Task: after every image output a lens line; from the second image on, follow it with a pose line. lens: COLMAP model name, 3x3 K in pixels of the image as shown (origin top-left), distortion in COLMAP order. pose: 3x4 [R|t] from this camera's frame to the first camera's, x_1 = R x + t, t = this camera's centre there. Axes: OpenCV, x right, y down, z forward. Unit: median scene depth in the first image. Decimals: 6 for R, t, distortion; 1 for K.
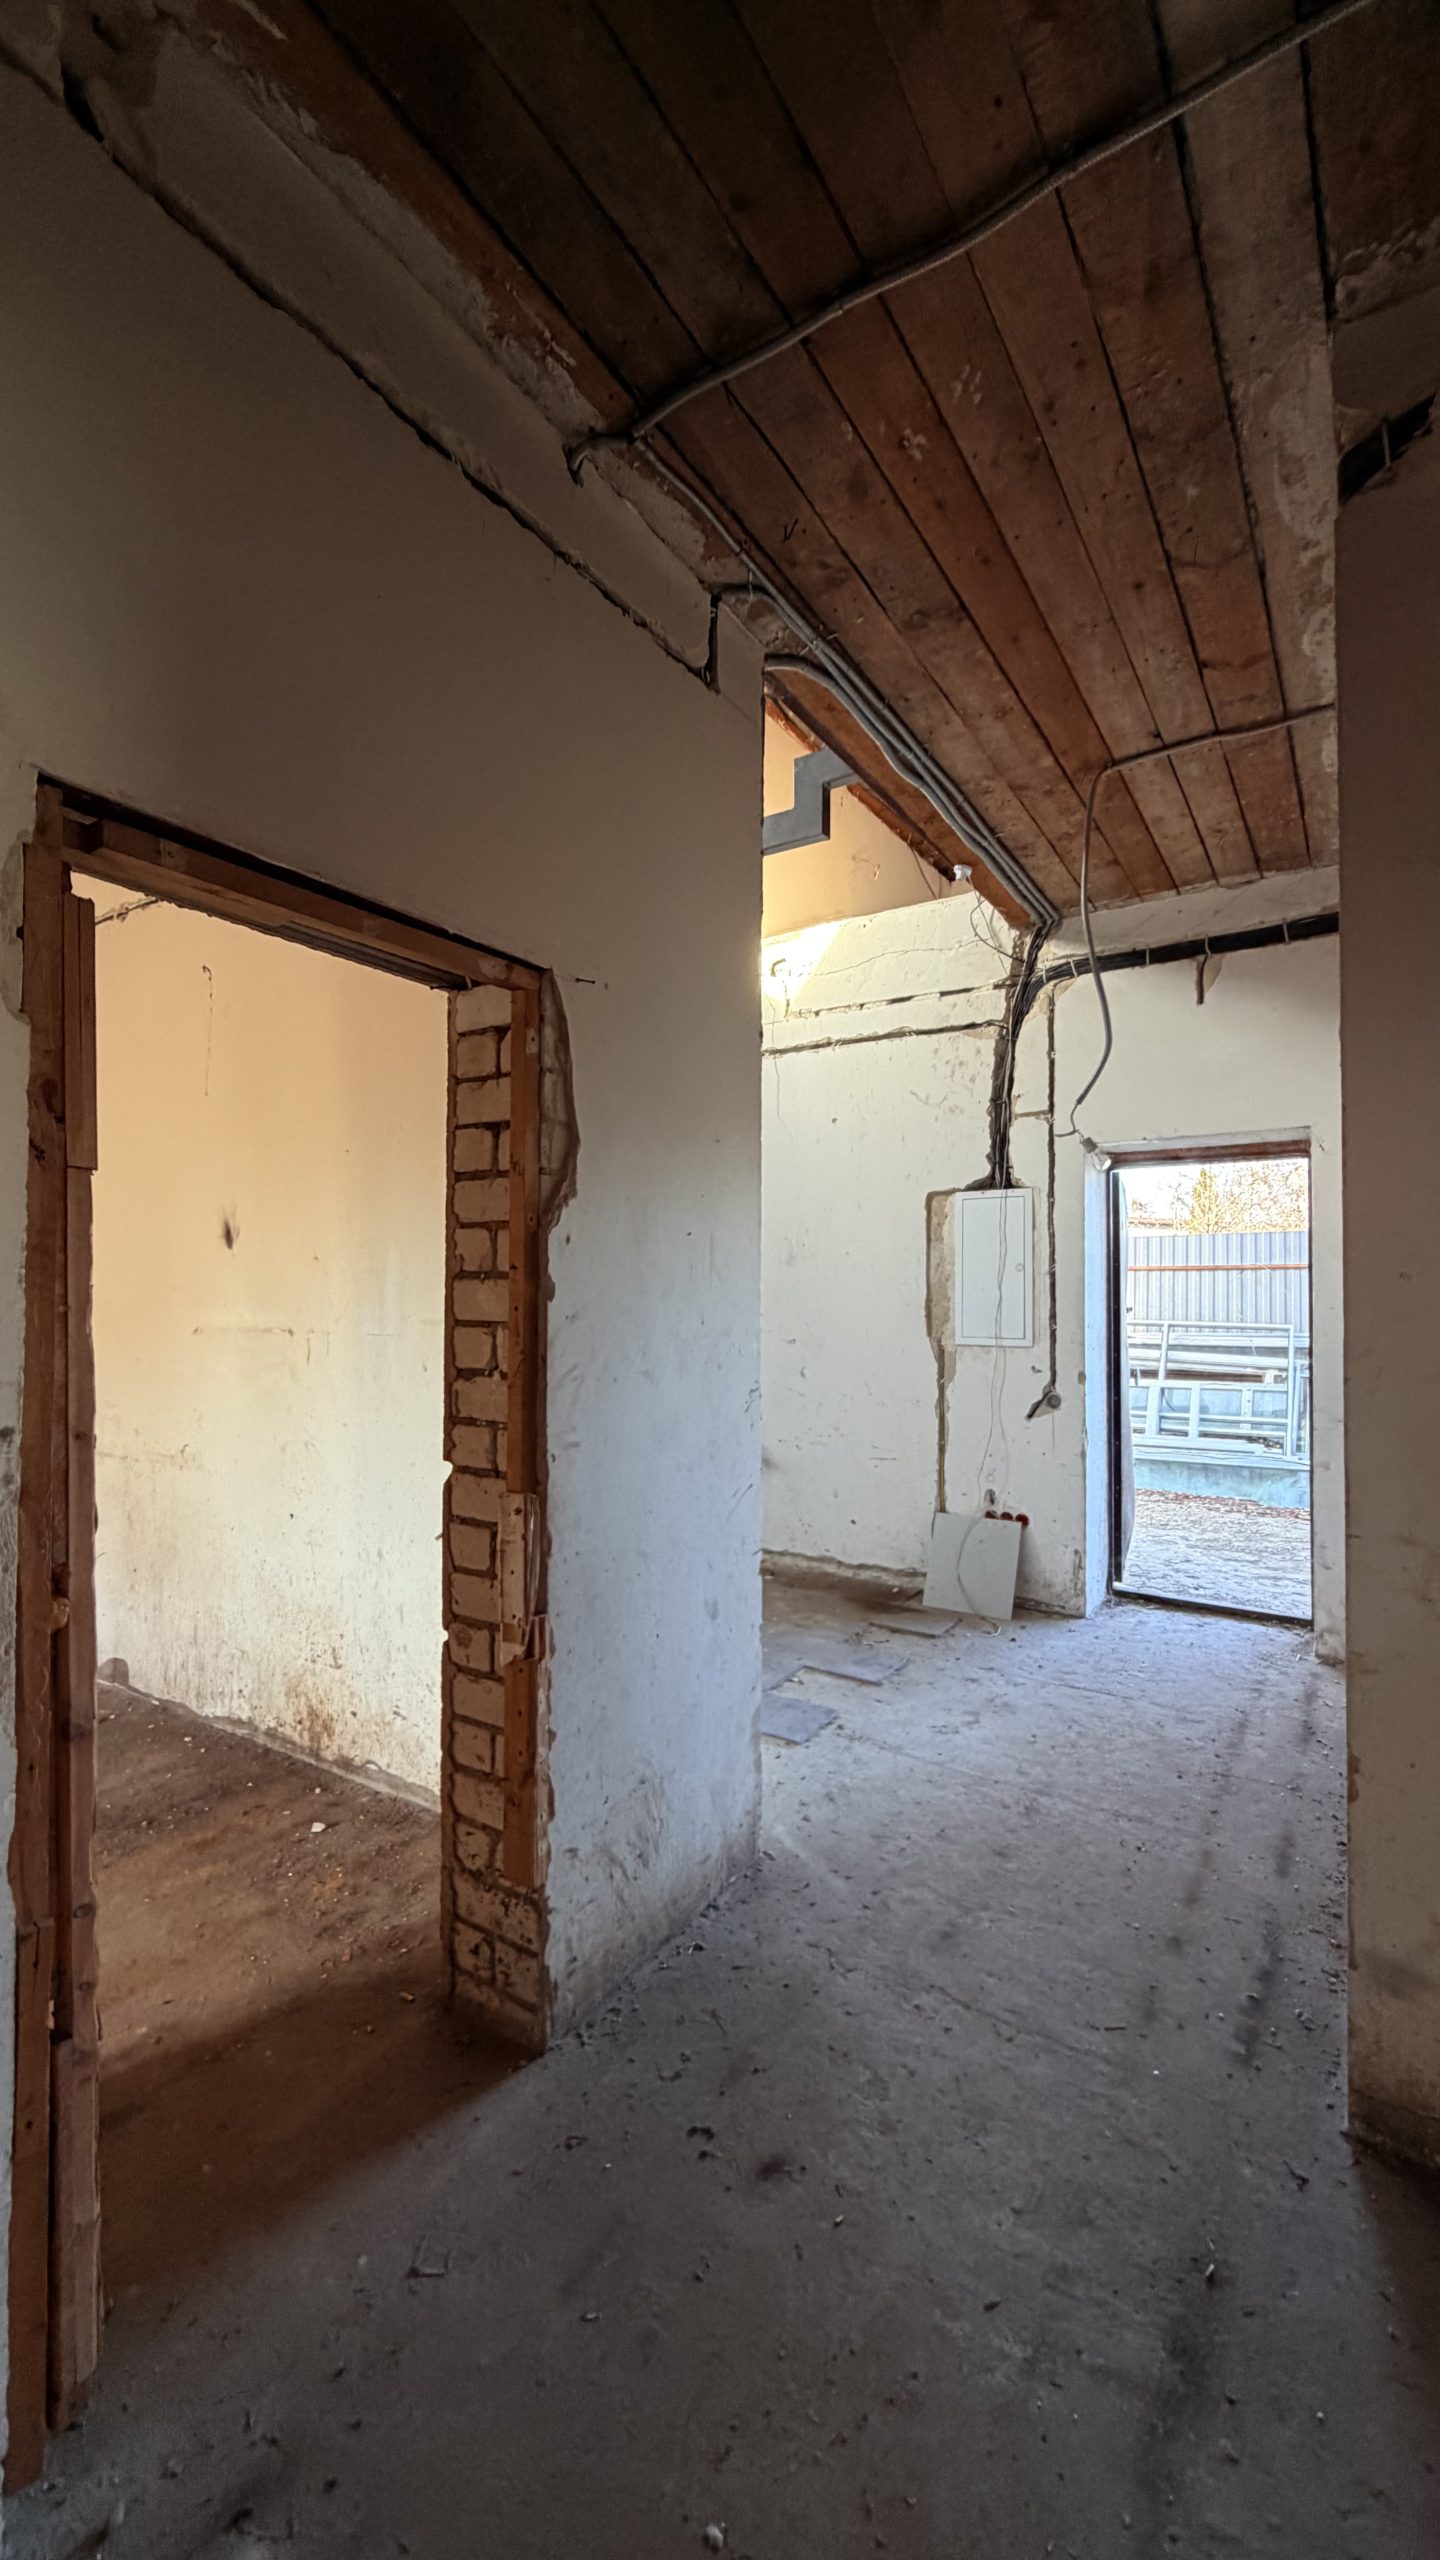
lens RADIAL K [[1022.2, 0, 719.3], [0, 1022.2, 1273.3], [0, 0, 1]] dist [-0.006112, 0.004163]
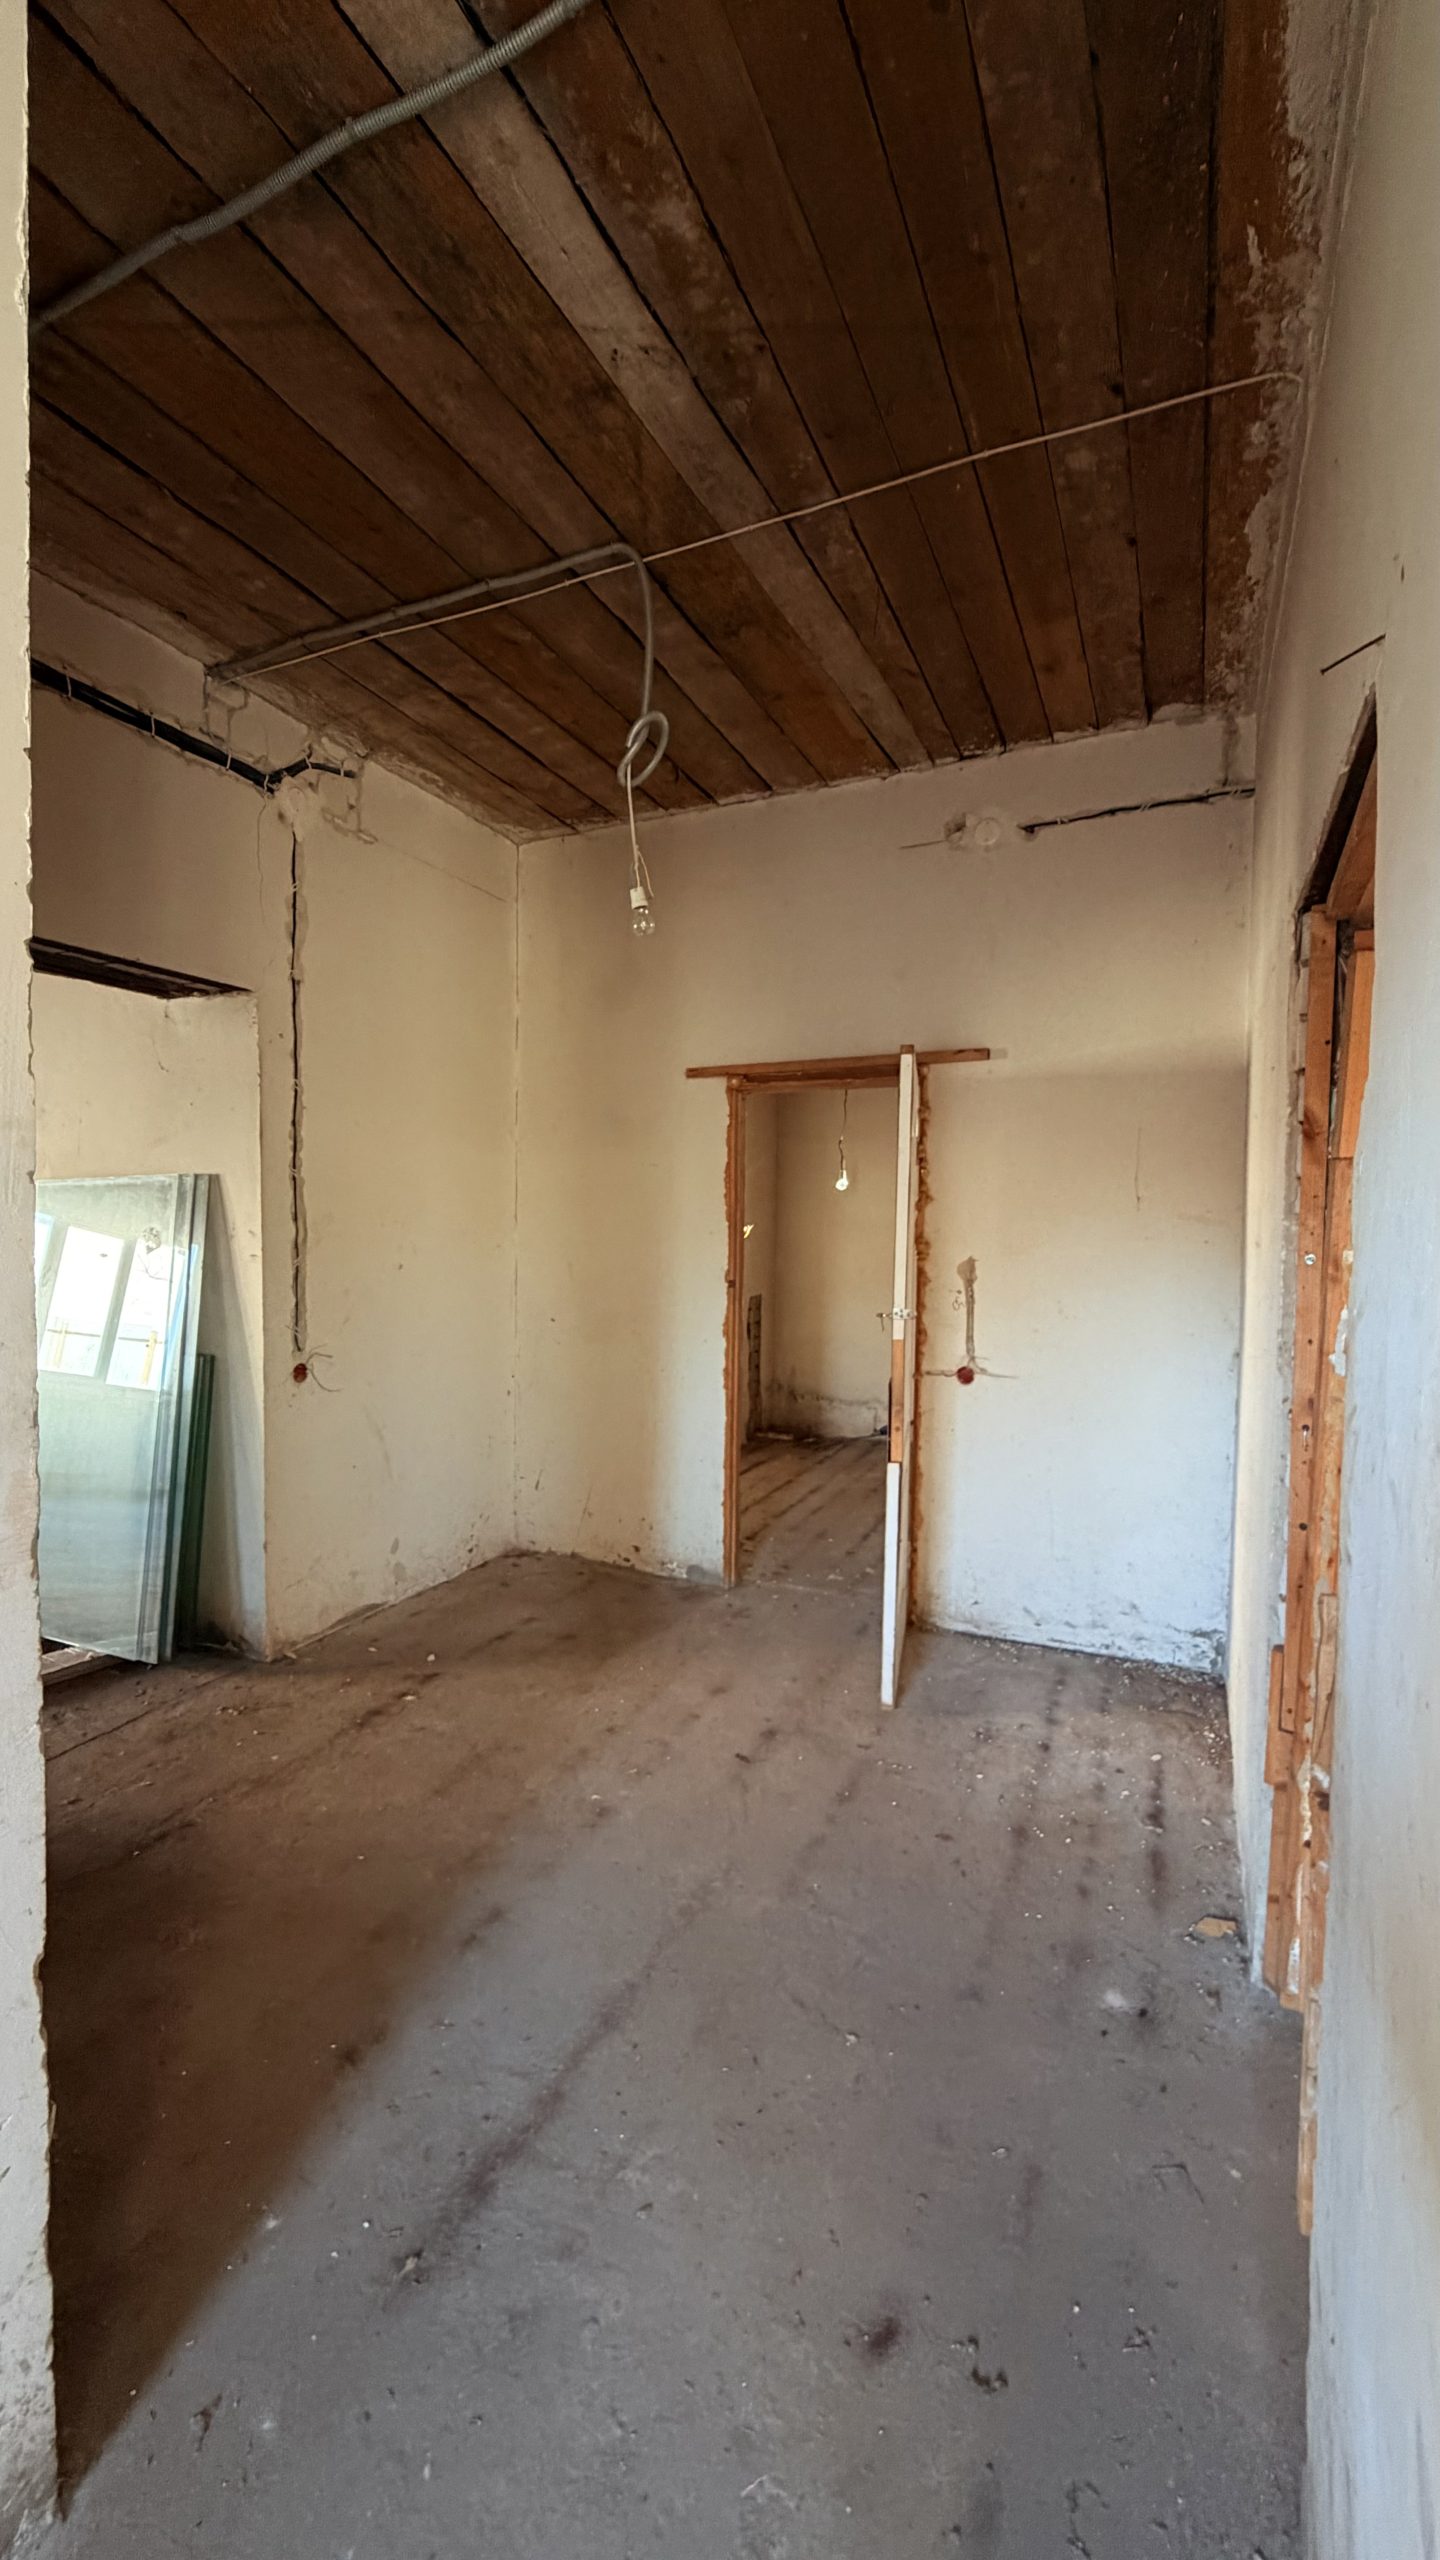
lens RADIAL K [[1022.2, 0, 719.3], [0, 1022.2, 1273.3], [0, 0, 1]] dist [-0.006112, 0.004163]
pose [[-0.989566, -0.008861, -0.143805, 0.143740], [-0.013625, 0.999389, 0.032177, 0.004521], [0.143432, 0.033801, -0.989083, 0.829204]]
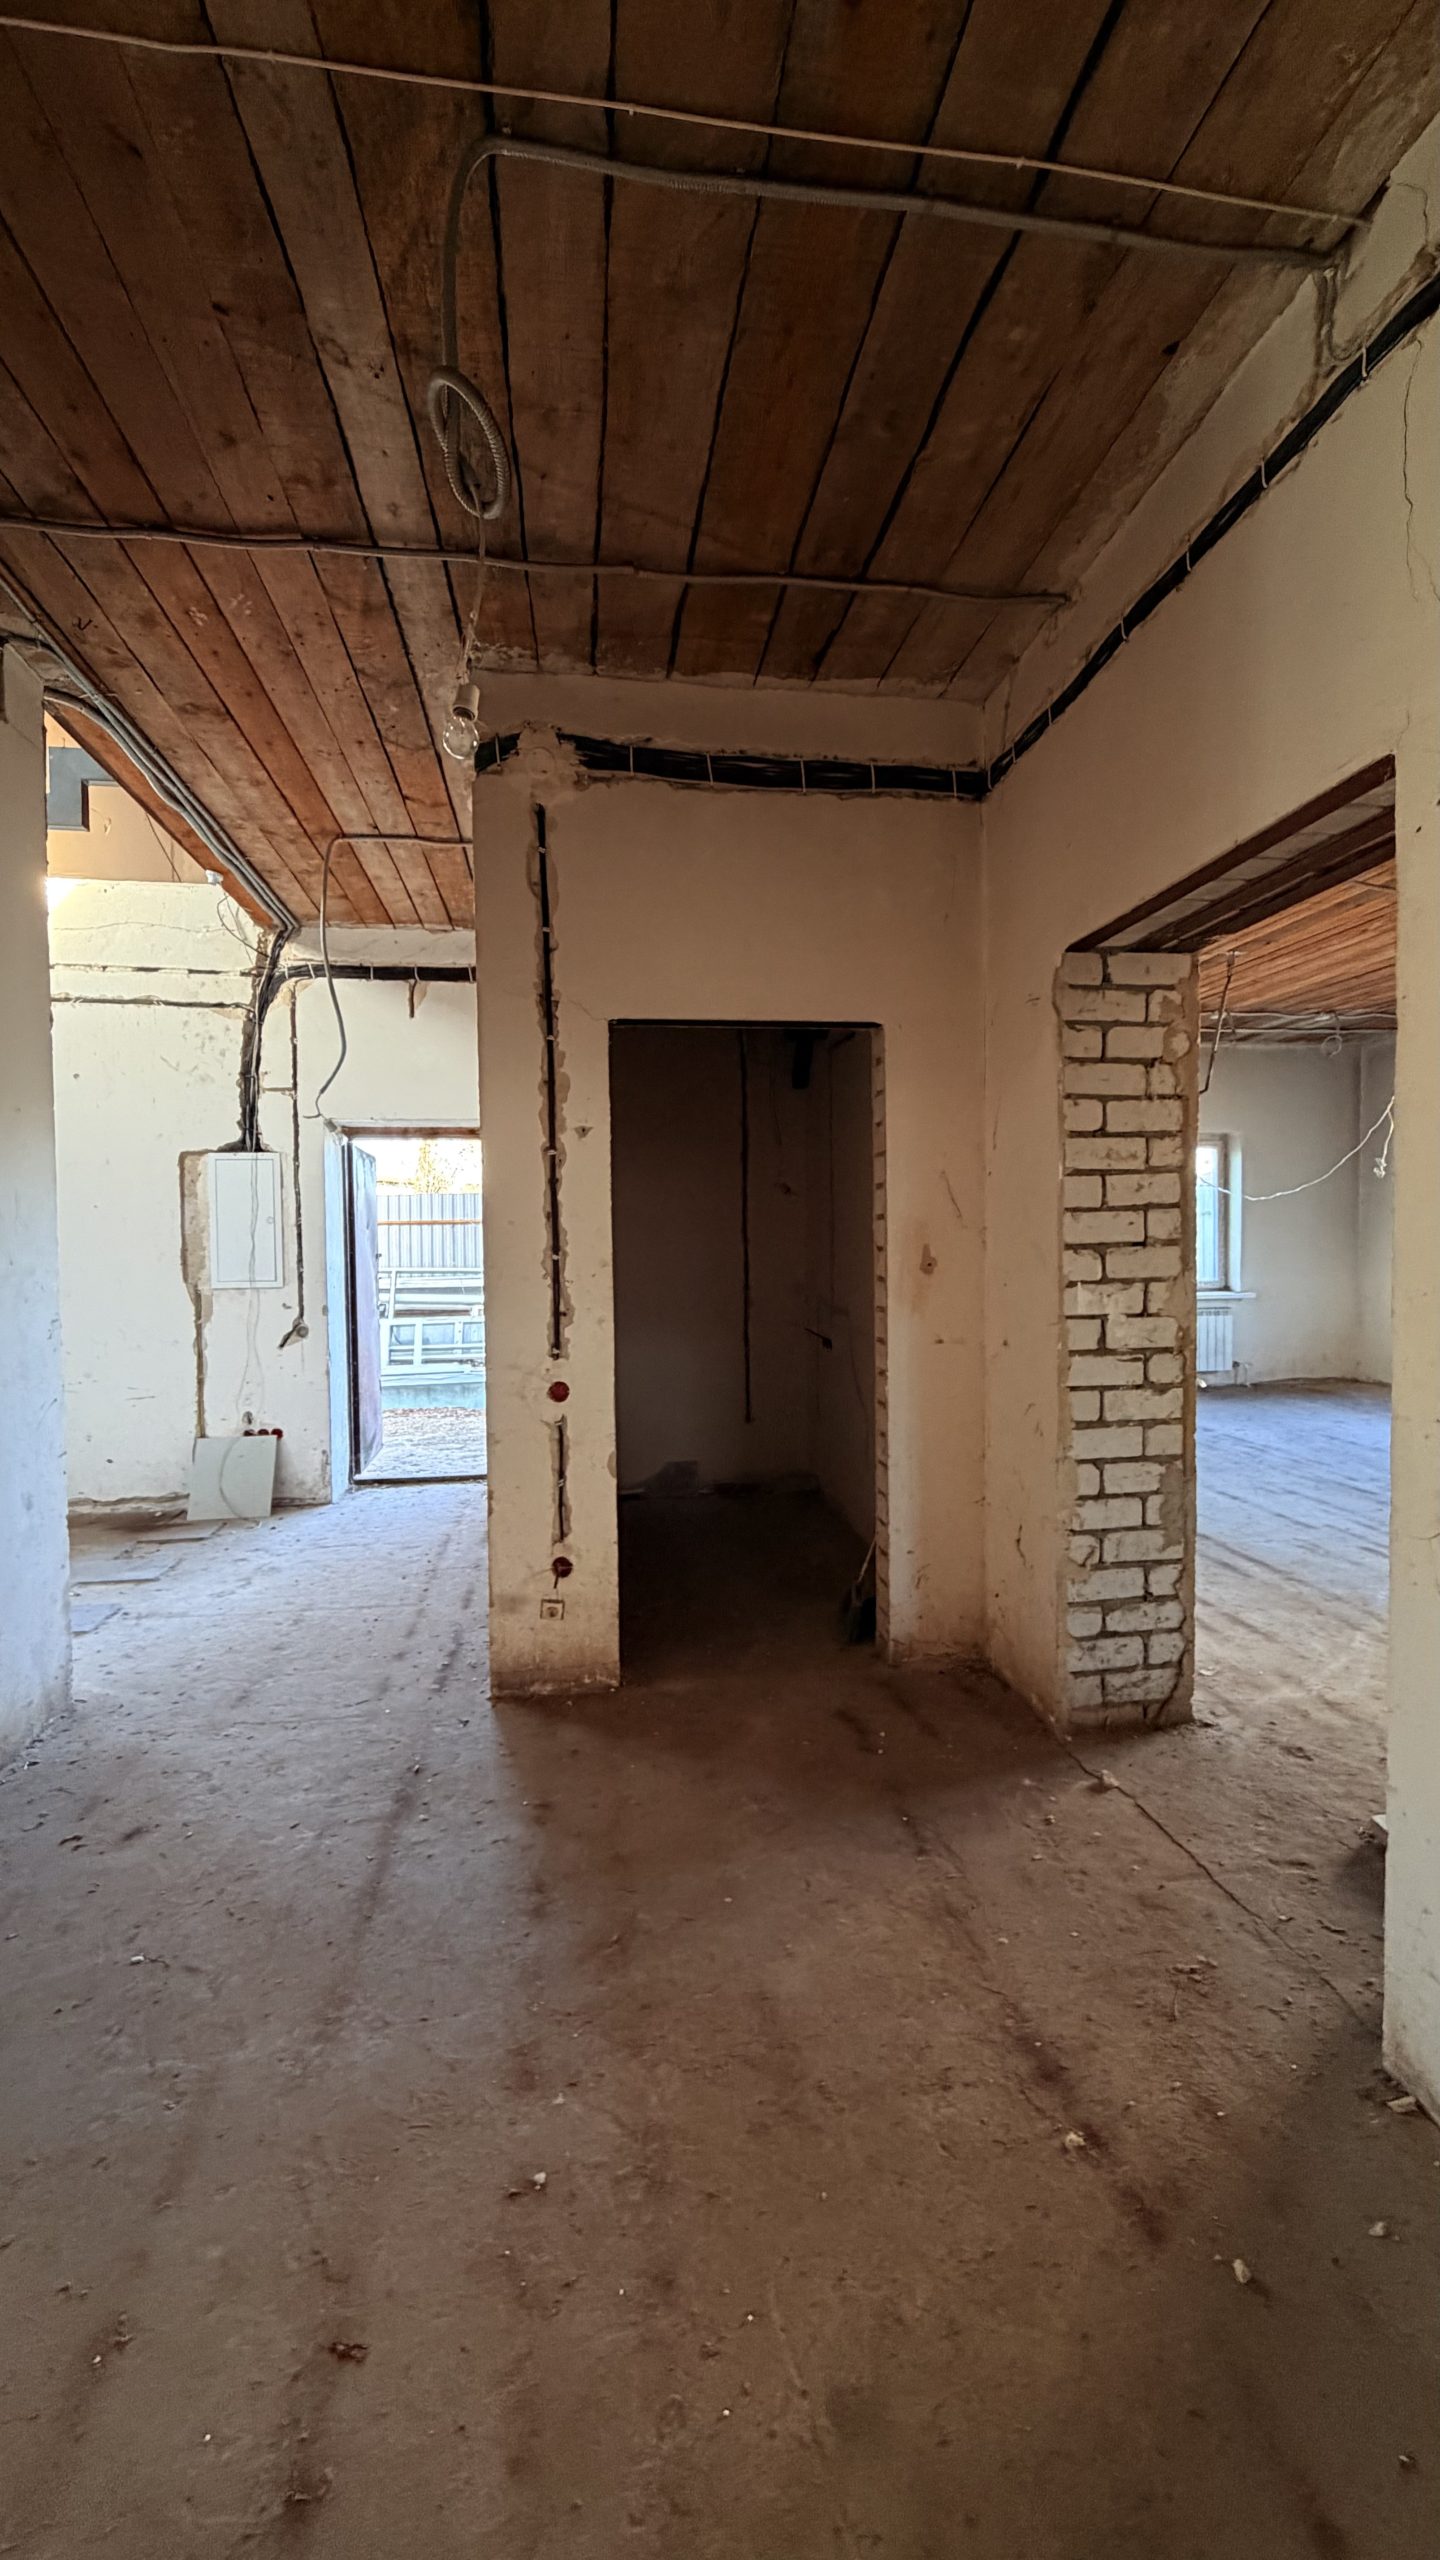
lens RADIAL K [[1022.2, 0, 719.3], [0, 1022.2, 1273.3], [0, 0, 1]] dist [-0.006112, 0.004163]
pose [[0.753031, -0.031163, 0.657247, -0.119035], [0.002905, 0.999026, 0.044040, 0.006585], [-0.657979, -0.031254, 0.752387, -0.295657]]
